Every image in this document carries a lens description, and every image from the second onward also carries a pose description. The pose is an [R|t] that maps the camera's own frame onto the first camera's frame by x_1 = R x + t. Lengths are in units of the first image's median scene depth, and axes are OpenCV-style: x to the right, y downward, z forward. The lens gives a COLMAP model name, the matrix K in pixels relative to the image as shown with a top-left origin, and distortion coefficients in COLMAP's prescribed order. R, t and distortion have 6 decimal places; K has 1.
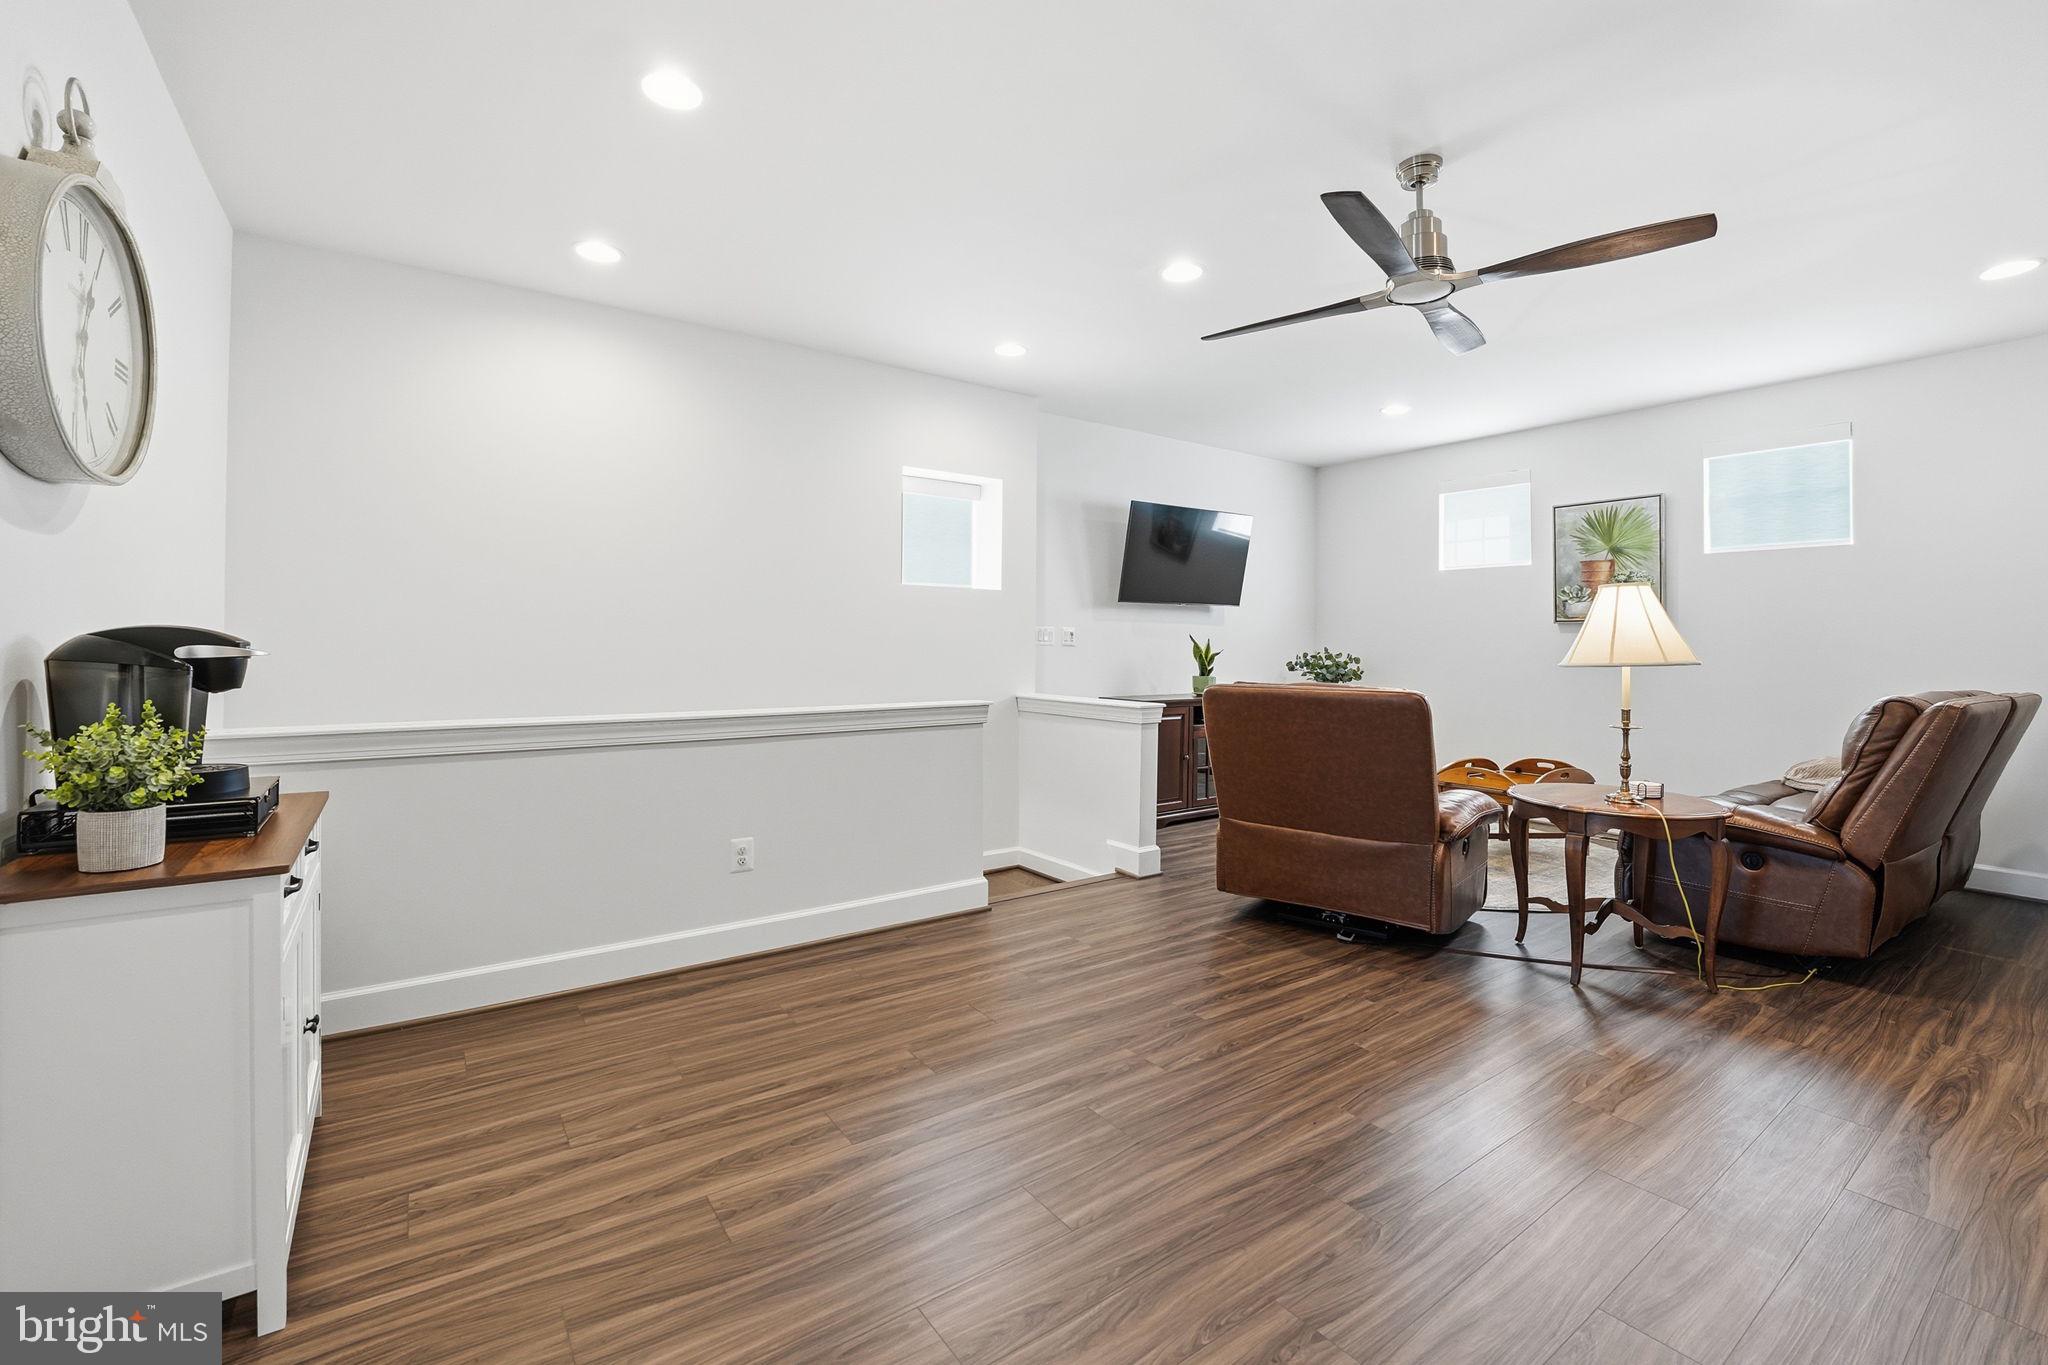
lens RADIAL K [[860.3, 0, 1016.8], [0, 860.3, 650.5], [0, 0, 1]] dist [-0.023462, 0.000222]
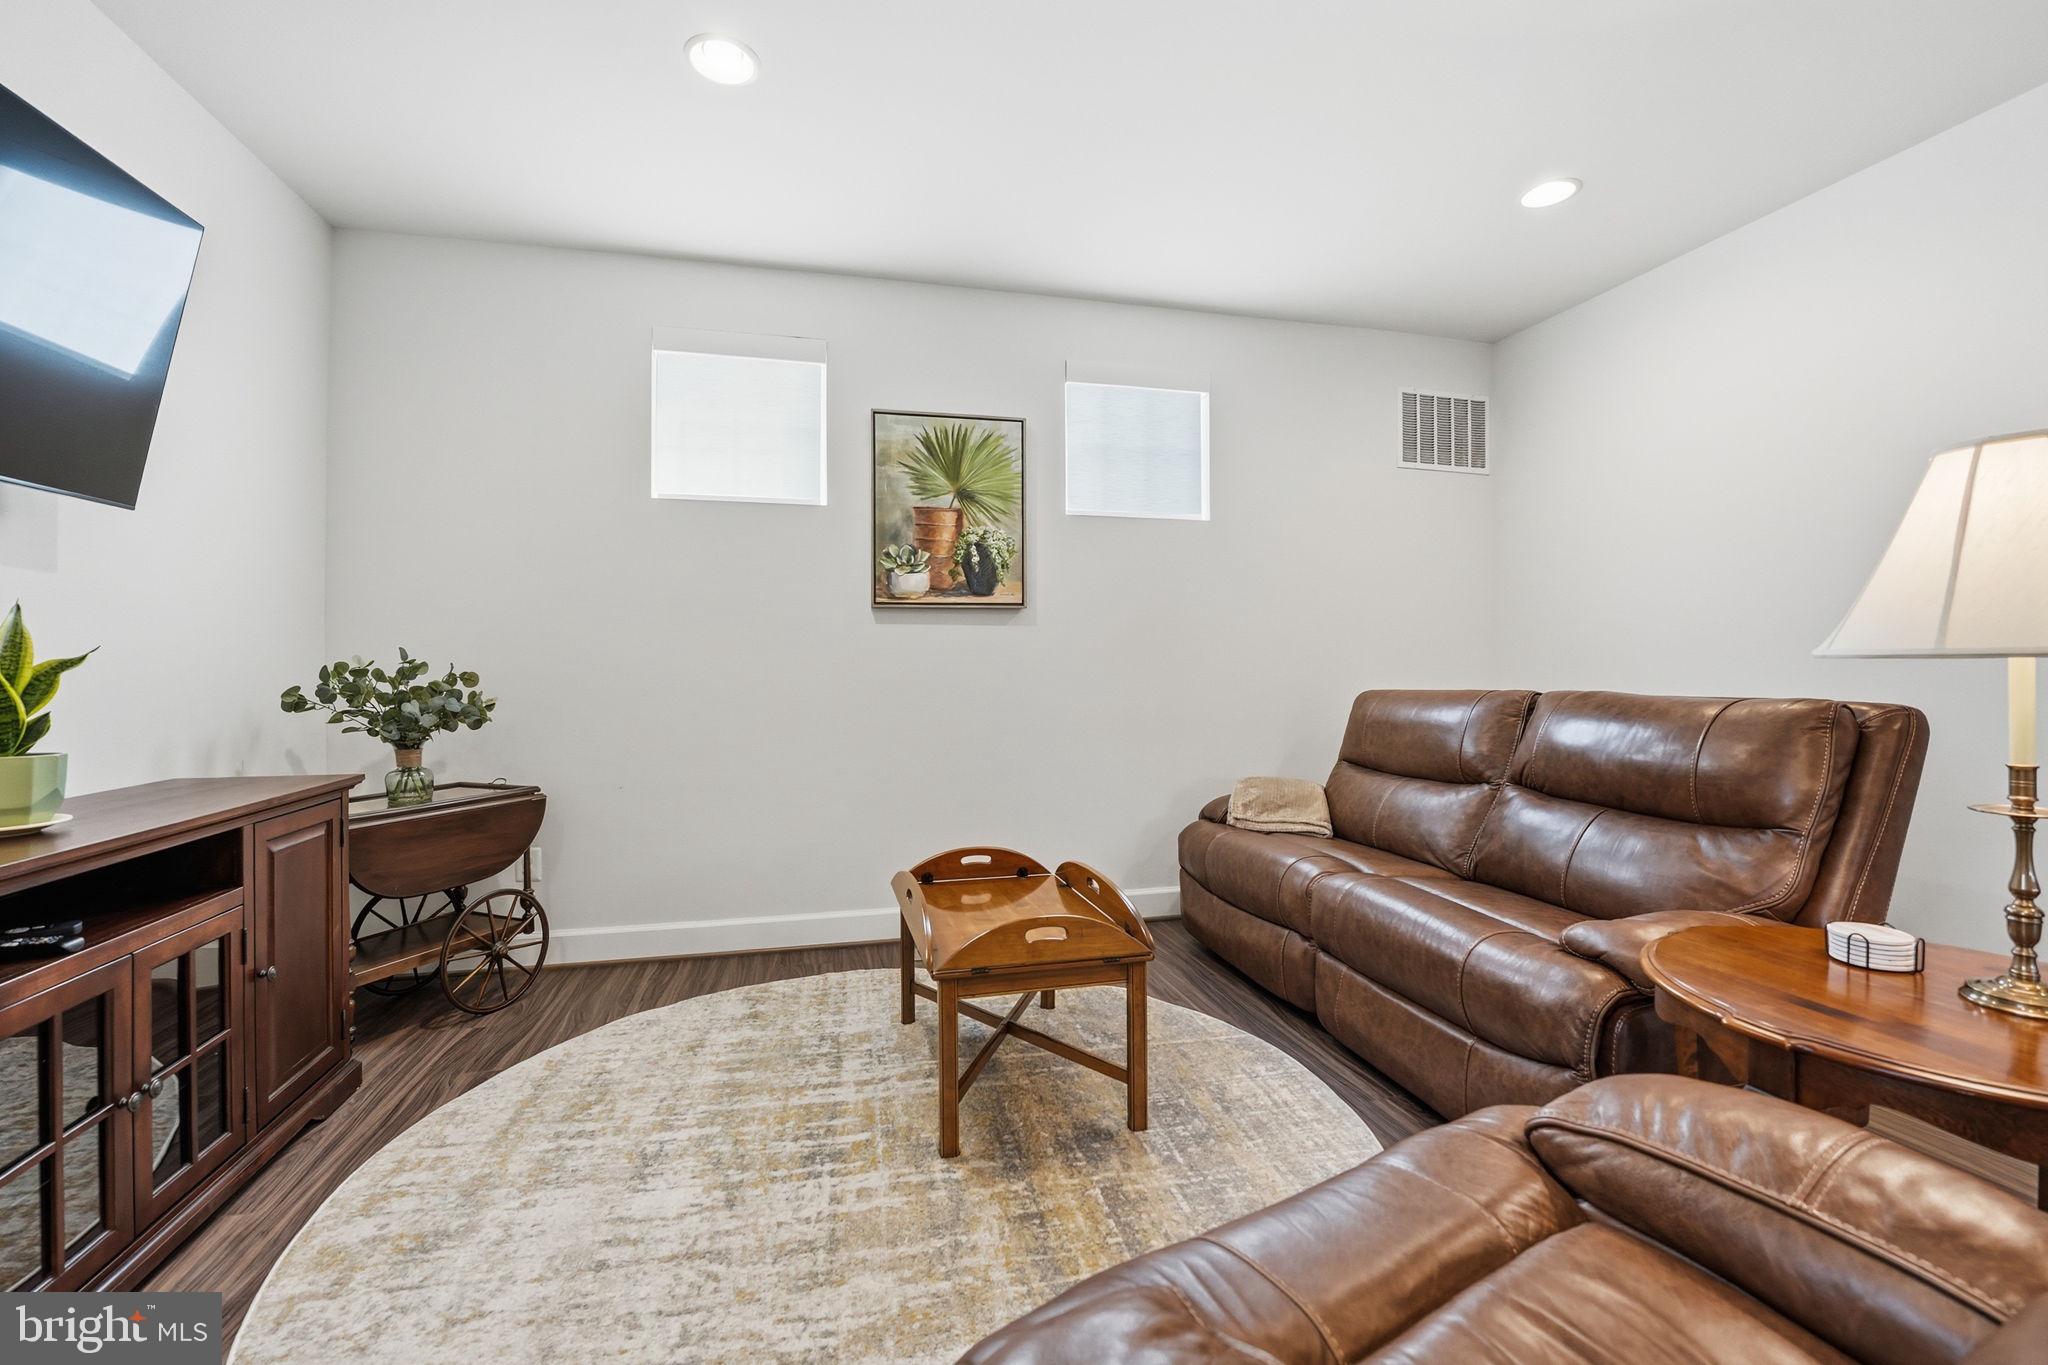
lens RADIAL K [[850.5, 0, 1012.5], [0, 850.5, 666.5], [0, 0, 1]] dist [-0.026356, 0.000392]
pose [[0.359596, -0.008533, 0.933069, 0.114273], [0.013541, 0.999901, 0.003925, 0.008894], [-0.933010, 0.011223, 0.359676, 0.708687]]
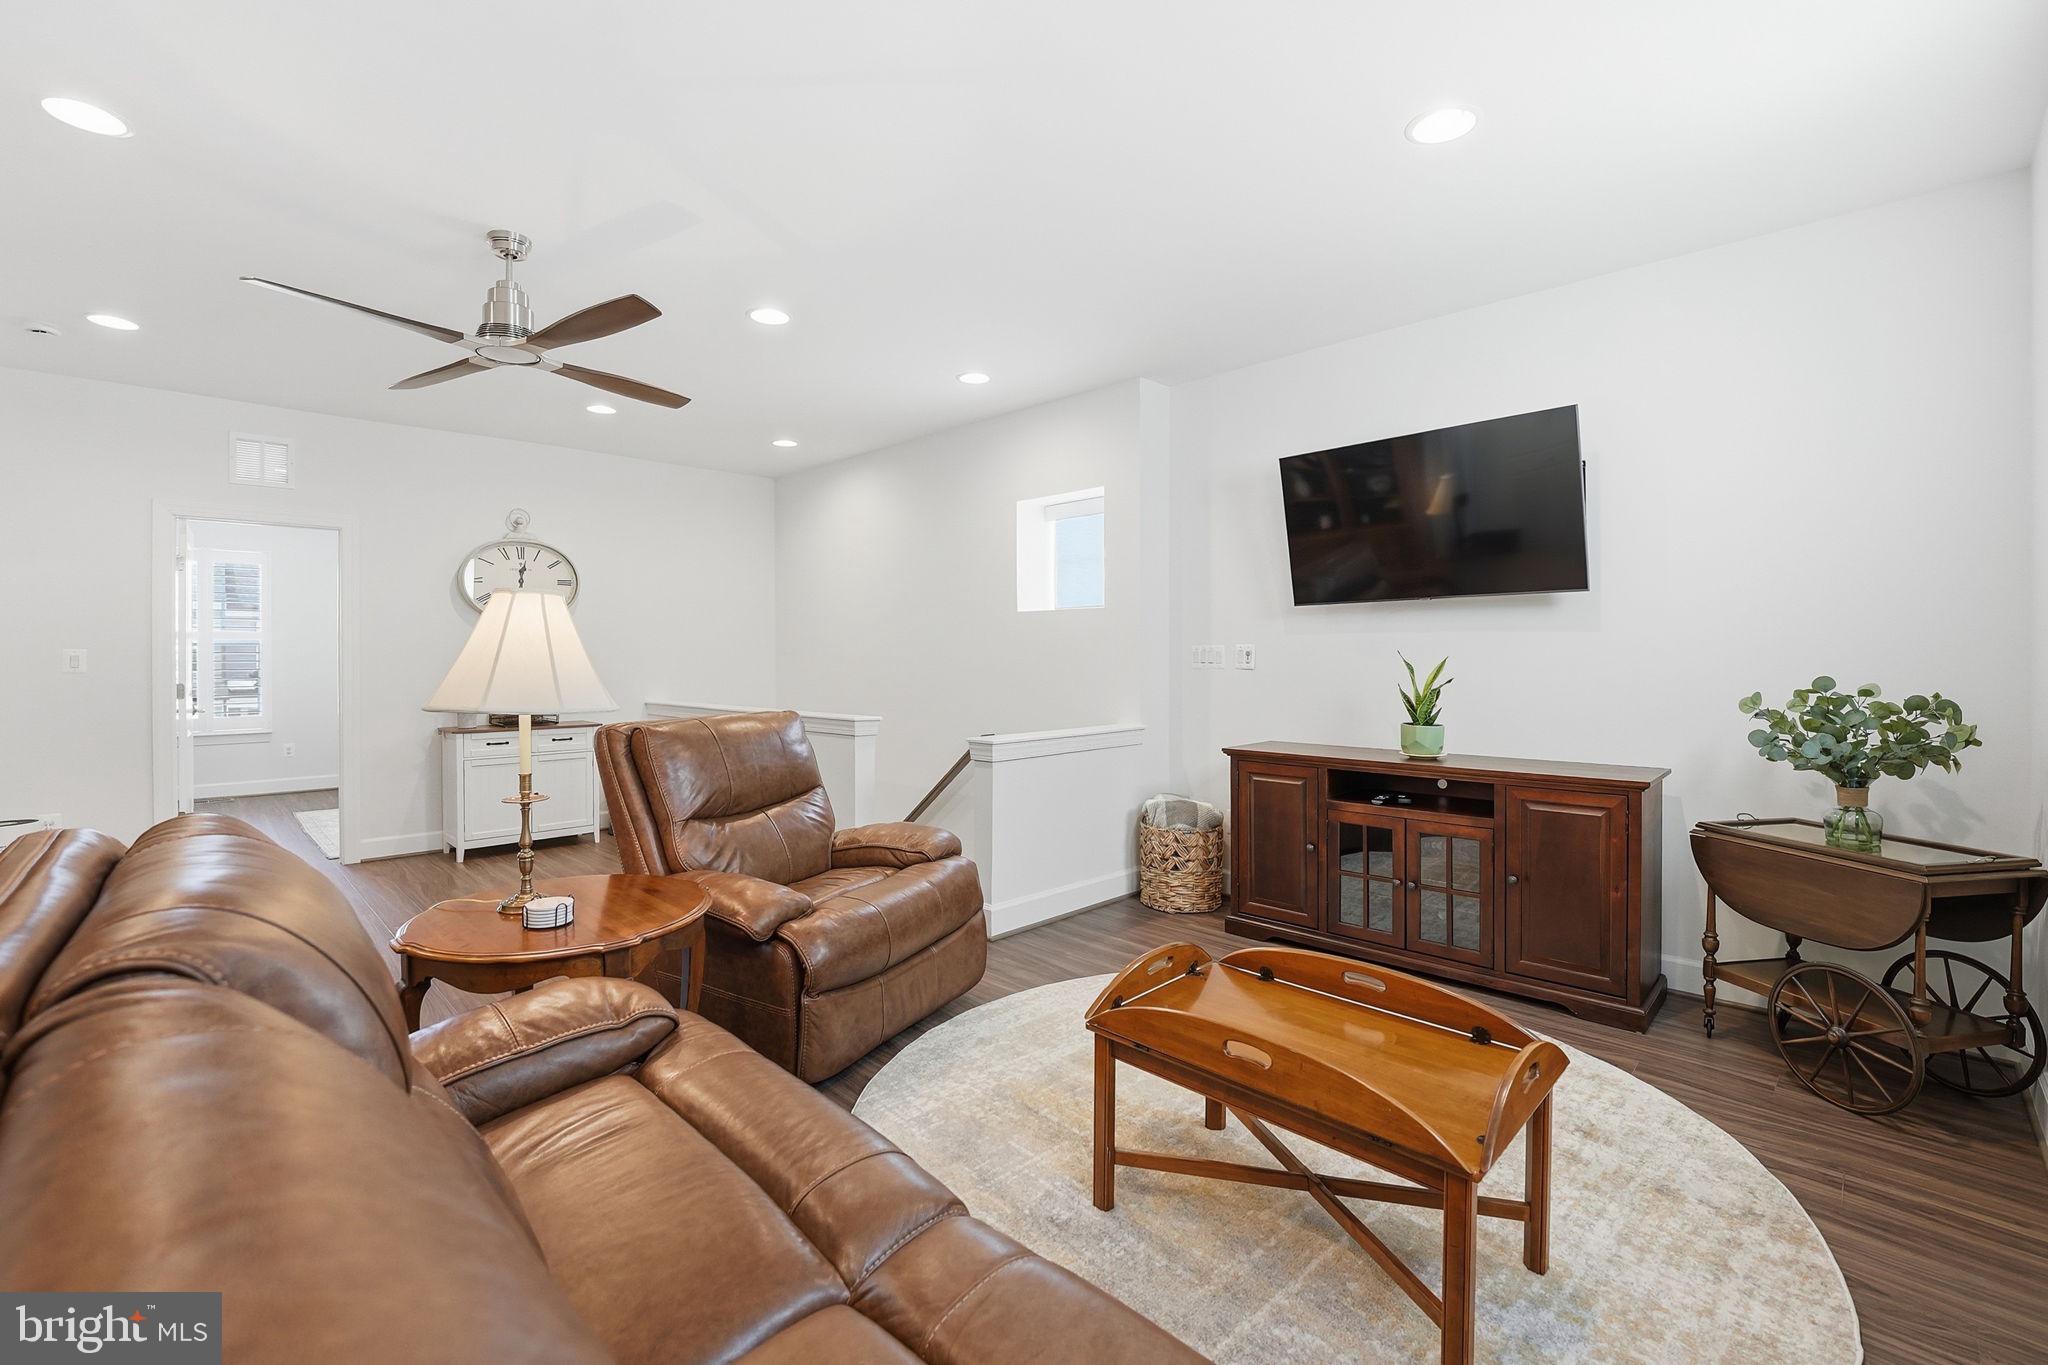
lens RADIAL K [[850.5, 0, 1012.5], [0, 850.5, 666.5], [0, 0, 1]] dist [-0.026356, 0.000392]
pose [[0.179237, 0.003459, -0.983800, 0.796218], [-0.001020, 0.999994, 0.003330, -0.010439], [0.983805, 0.000407, 0.179239, 0.692673]]
